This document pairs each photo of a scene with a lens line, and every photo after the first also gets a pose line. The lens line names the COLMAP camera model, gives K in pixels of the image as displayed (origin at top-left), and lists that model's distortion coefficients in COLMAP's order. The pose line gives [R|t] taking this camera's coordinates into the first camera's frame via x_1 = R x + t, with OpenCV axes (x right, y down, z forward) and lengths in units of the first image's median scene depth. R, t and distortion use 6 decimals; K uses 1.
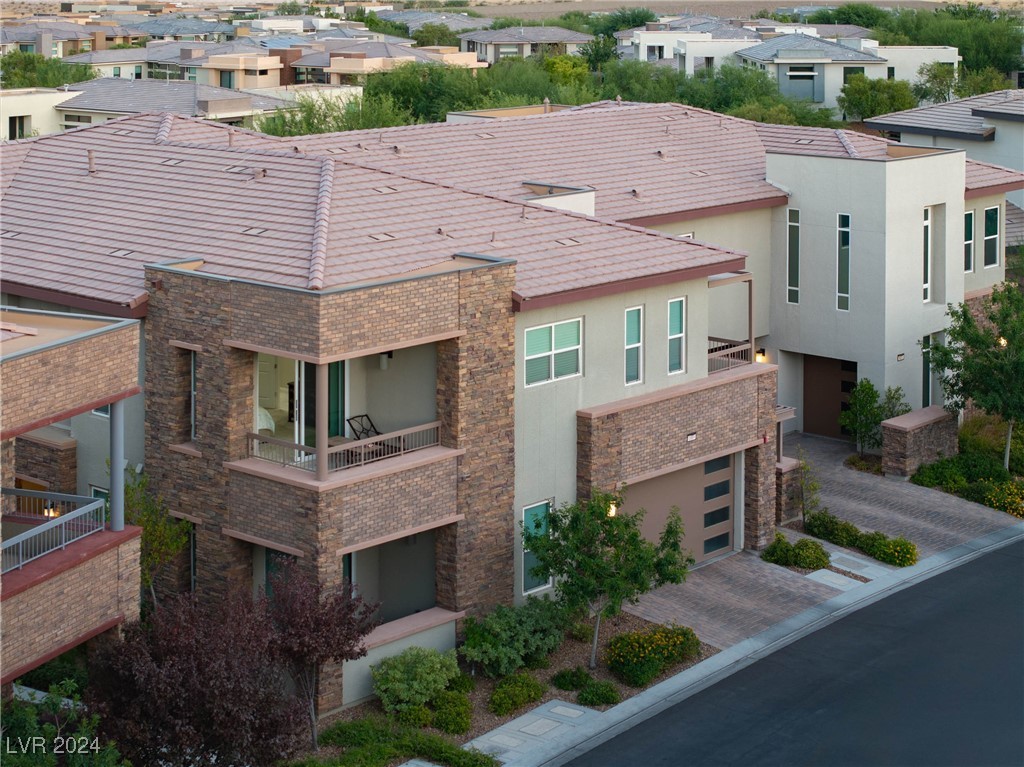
lens RADIAL K [[1977.2, 0, 512.0], [0, 1977.2, 383.5], [0, 0, 1]] dist [-0.027468, -0.062859]
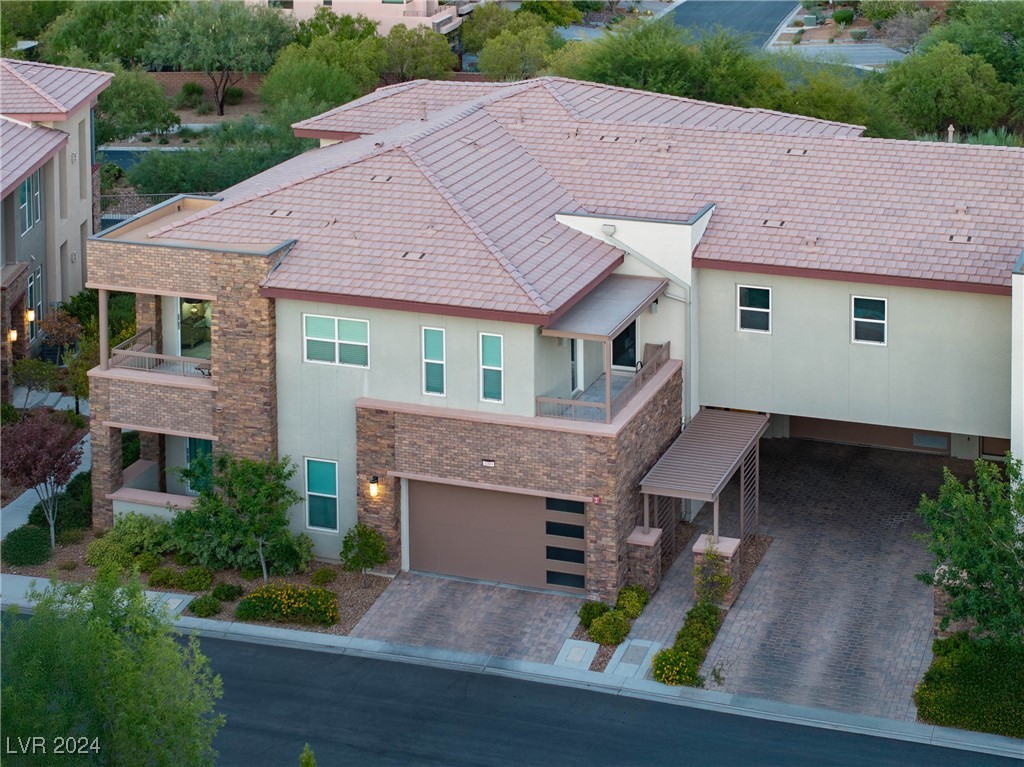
lens RADIAL K [[1977.2, 0, 512.0], [0, 1977.2, 383.5], [0, 0, 1]] dist [-0.027468, -0.062859]
pose [[0.362189, 0.289623, -0.885967, 1.095688], [-0.188517, 0.953620, 0.234672, -0.284207], [0.912842, 0.082024, 0.399990, 0.619735]]
